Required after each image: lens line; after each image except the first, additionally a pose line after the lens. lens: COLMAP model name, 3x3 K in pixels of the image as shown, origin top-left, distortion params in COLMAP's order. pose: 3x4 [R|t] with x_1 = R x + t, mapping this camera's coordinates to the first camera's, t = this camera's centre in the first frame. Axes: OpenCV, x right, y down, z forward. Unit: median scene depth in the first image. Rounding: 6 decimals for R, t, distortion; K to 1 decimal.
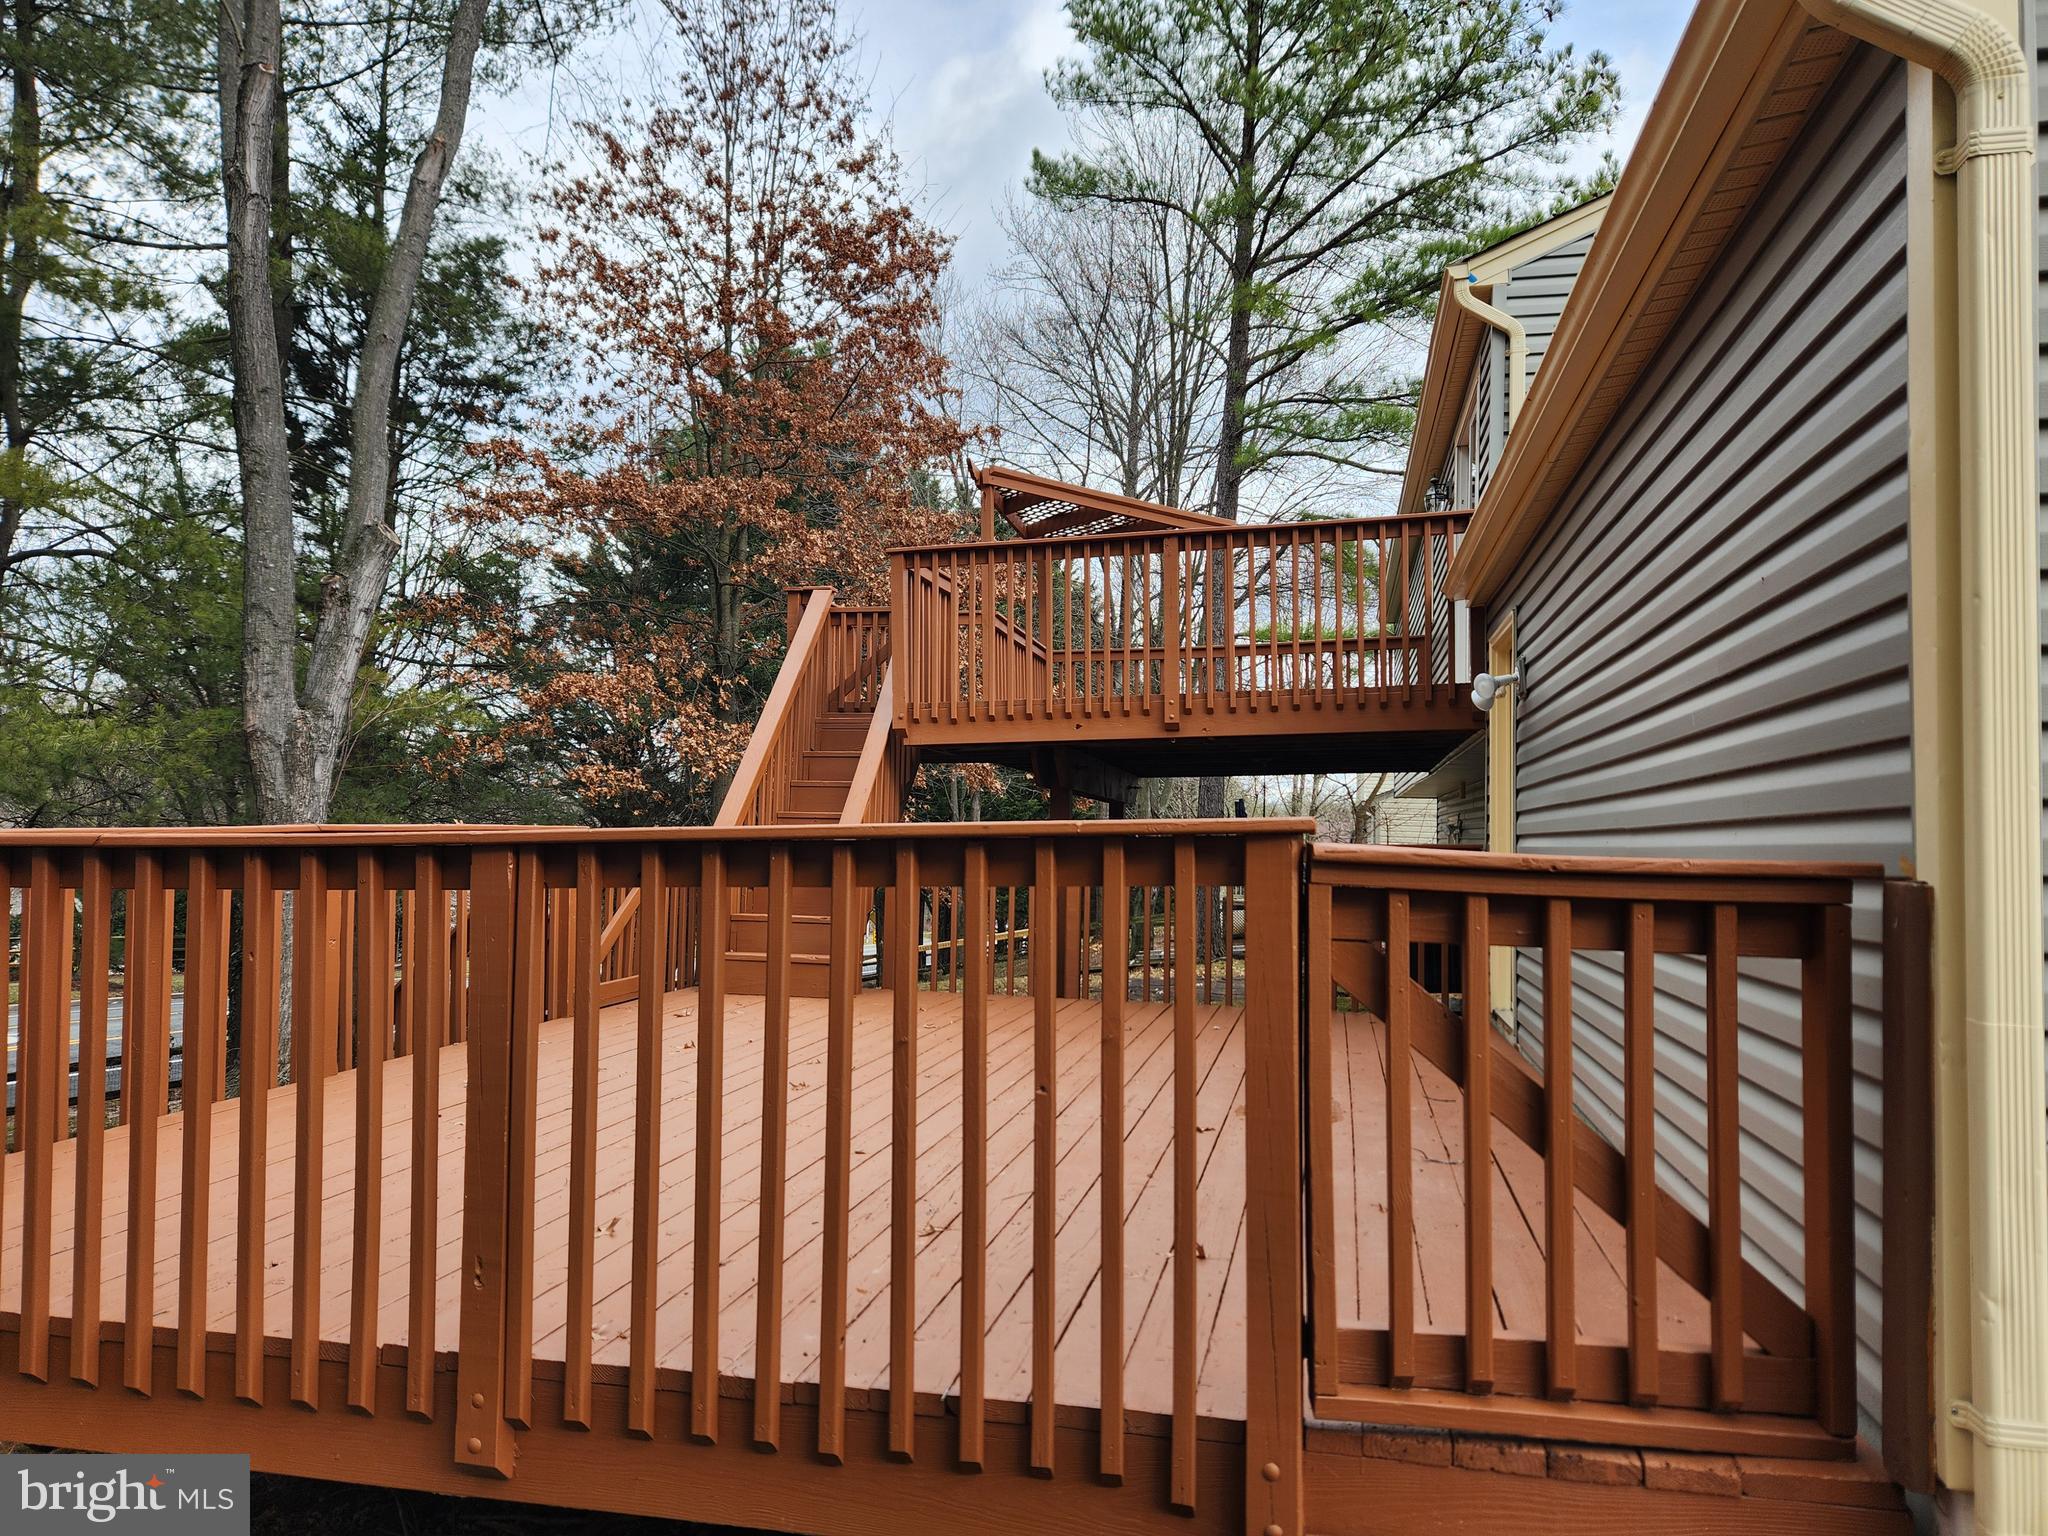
lens RADIAL K [[1387.5, 0, 1021.9], [0, 1387.5, 751.3], [0, 0, 1]] dist [0.123208, -0.011970]
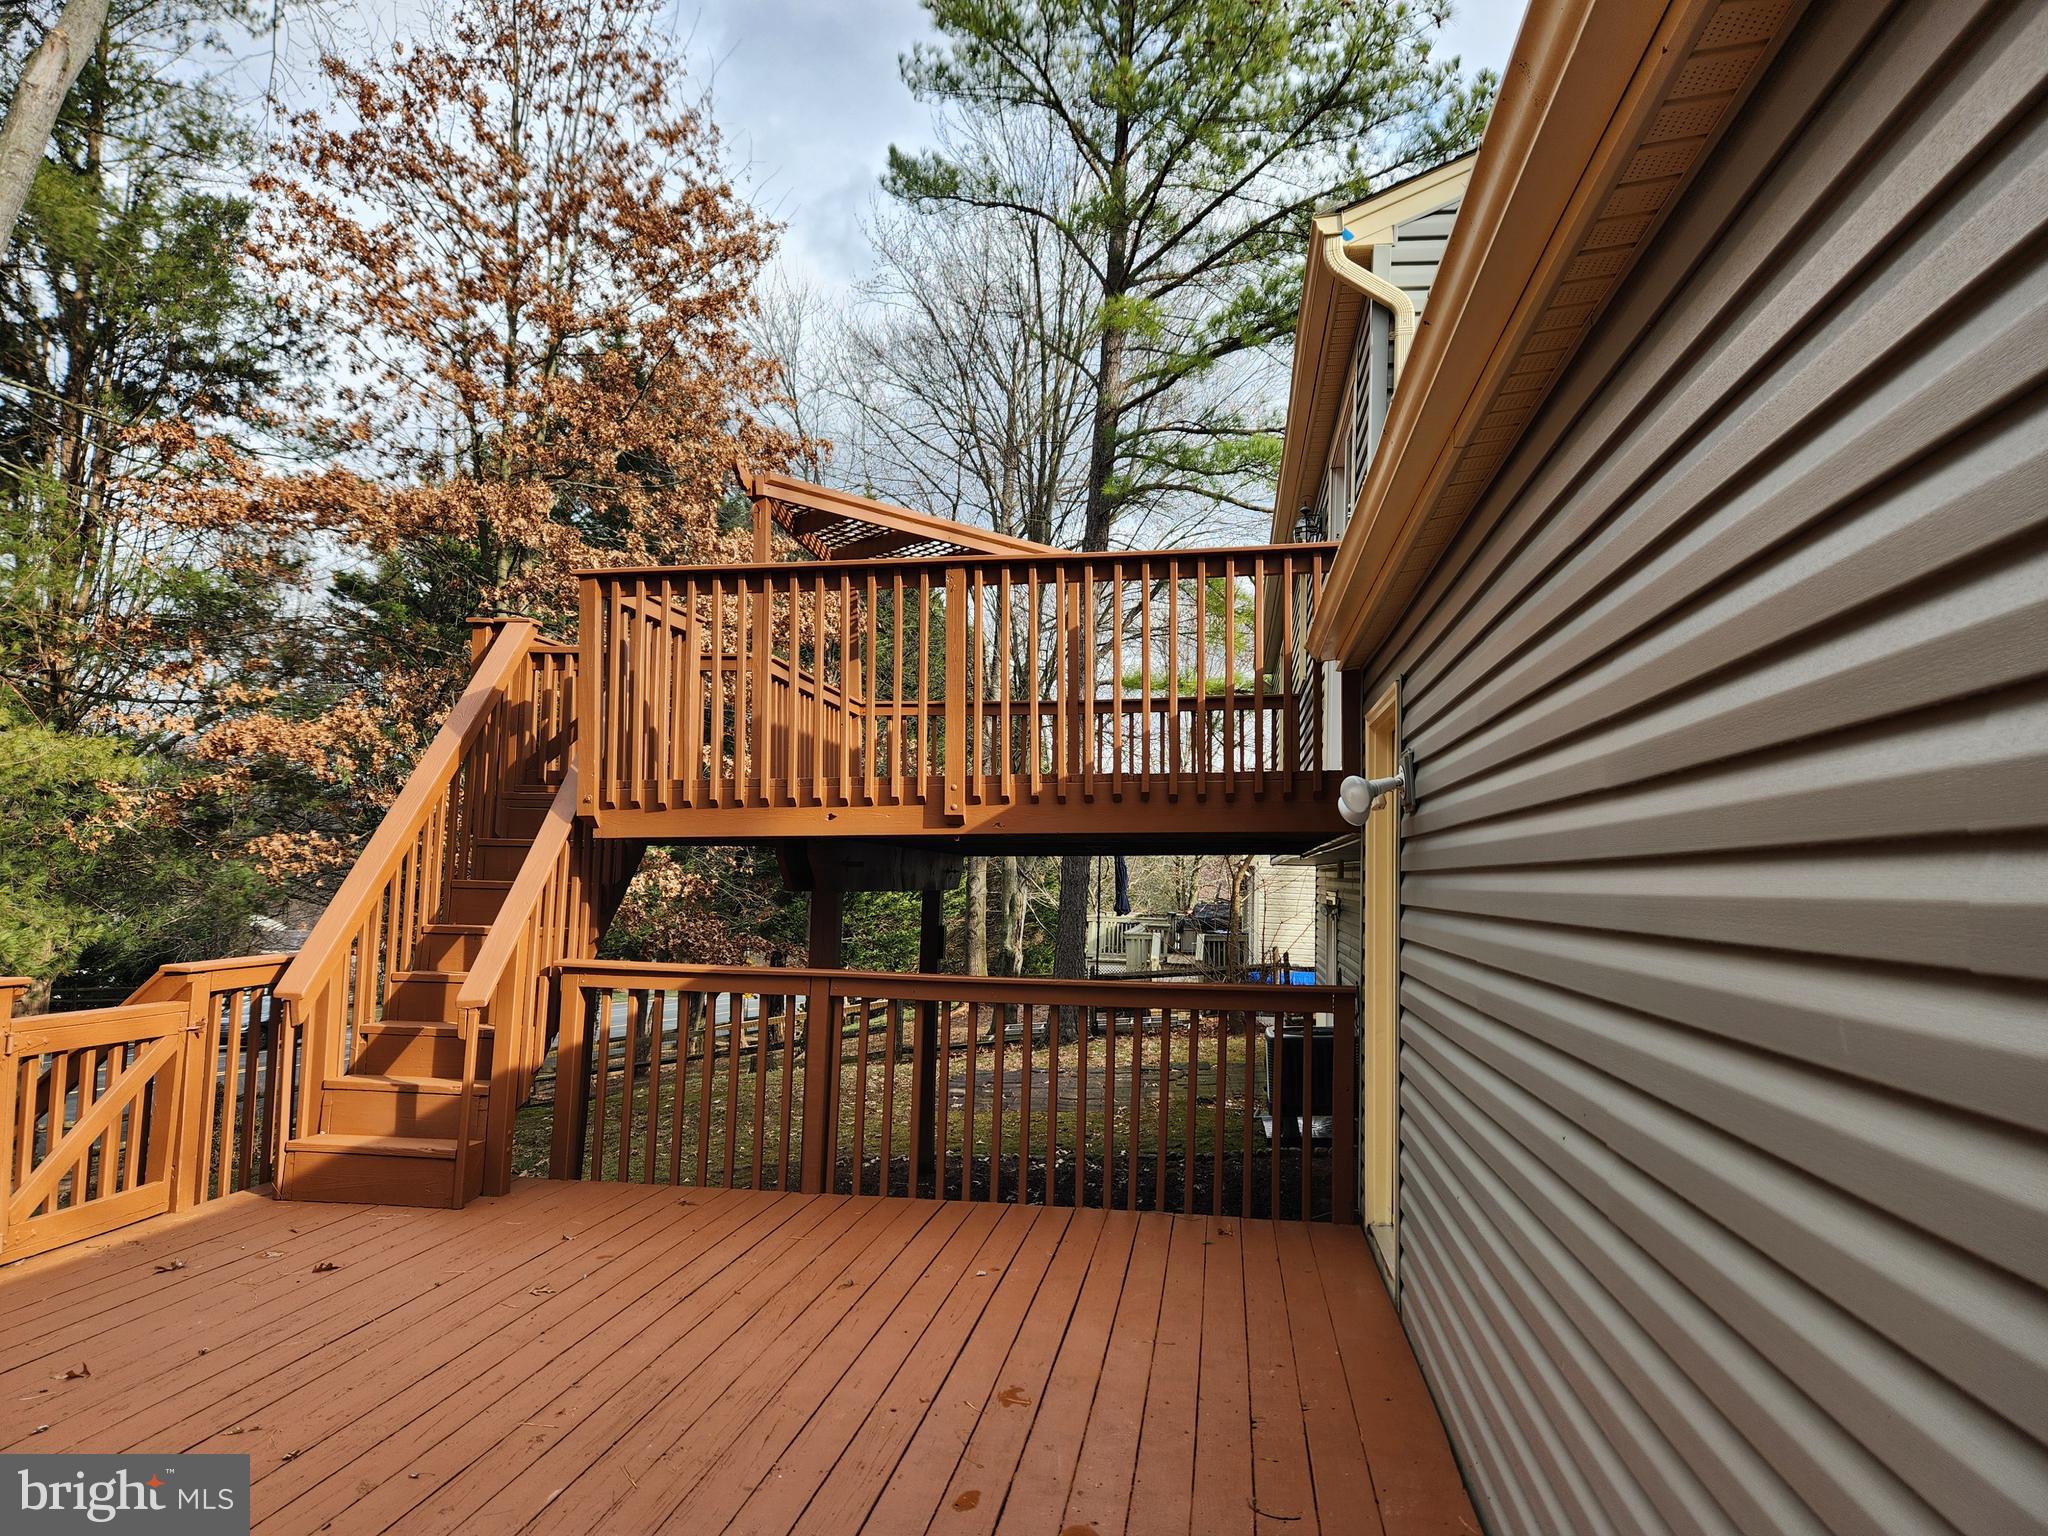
lens RADIAL K [[1387.5, 0, 1028.9], [0, 1387.5, 763.3], [0, 0, 1]] dist [0.123208, -0.011970]
pose [[0.996838, 0.014073, 0.078198, 0.036736], [-0.012759, 0.999769, -0.017278, -0.014704], [-0.078423, 0.016226, 0.996788, 0.105140]]
